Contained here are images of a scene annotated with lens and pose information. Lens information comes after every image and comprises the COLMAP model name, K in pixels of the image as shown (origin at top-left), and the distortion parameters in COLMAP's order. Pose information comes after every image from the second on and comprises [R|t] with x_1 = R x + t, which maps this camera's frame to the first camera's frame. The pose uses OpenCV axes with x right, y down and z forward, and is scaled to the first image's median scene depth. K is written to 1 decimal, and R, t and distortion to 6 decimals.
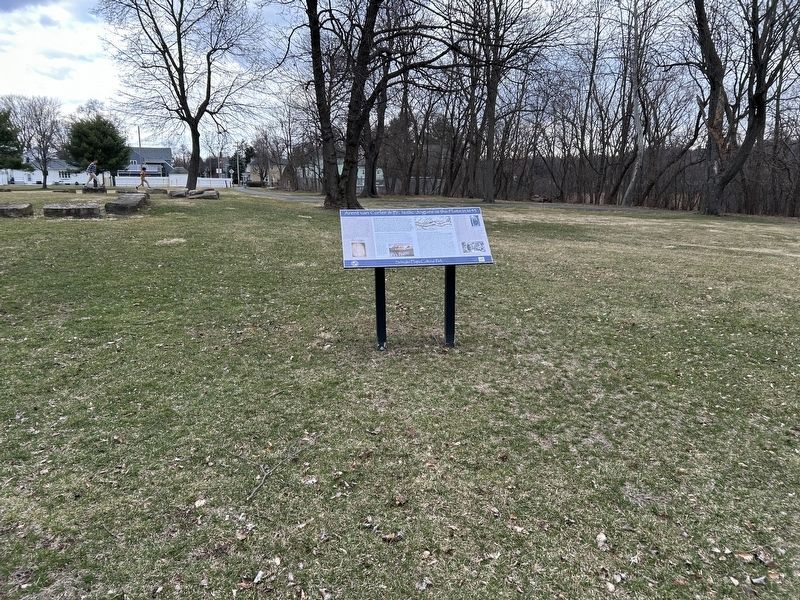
lens RADIAL K [[608.4, 0, 398.4], [0, 608.4, 299.0], [0, 0, 1]] dist [0.038629, -0.010268]
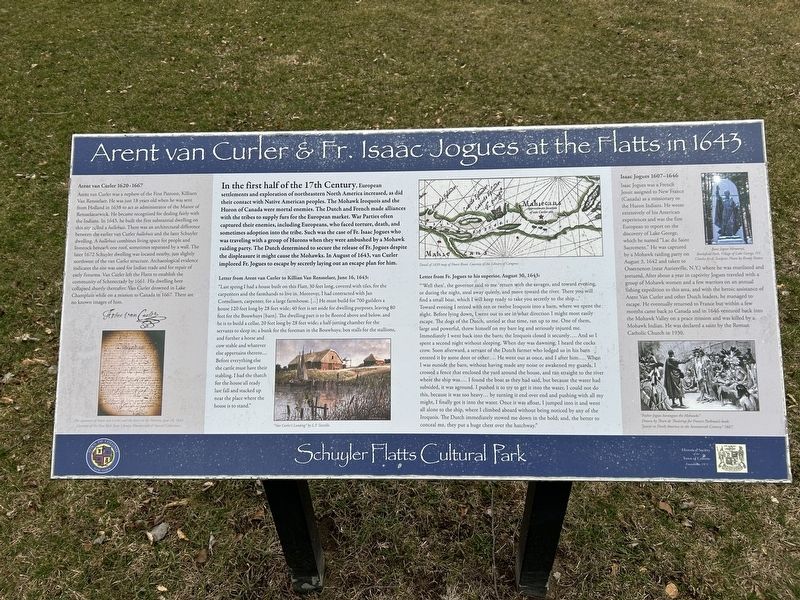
lens RADIAL K [[608.4, 0, 404.6], [0, 608.4, 301.5], [0, 0, 1]] dist [0.038629, -0.010268]
pose [[0.985123, 0.087980, -0.147623, 0.056776], [-0.011783, 0.891571, 0.452729, -0.196389], [0.171448, -0.444254, 0.879343, 0.819087]]
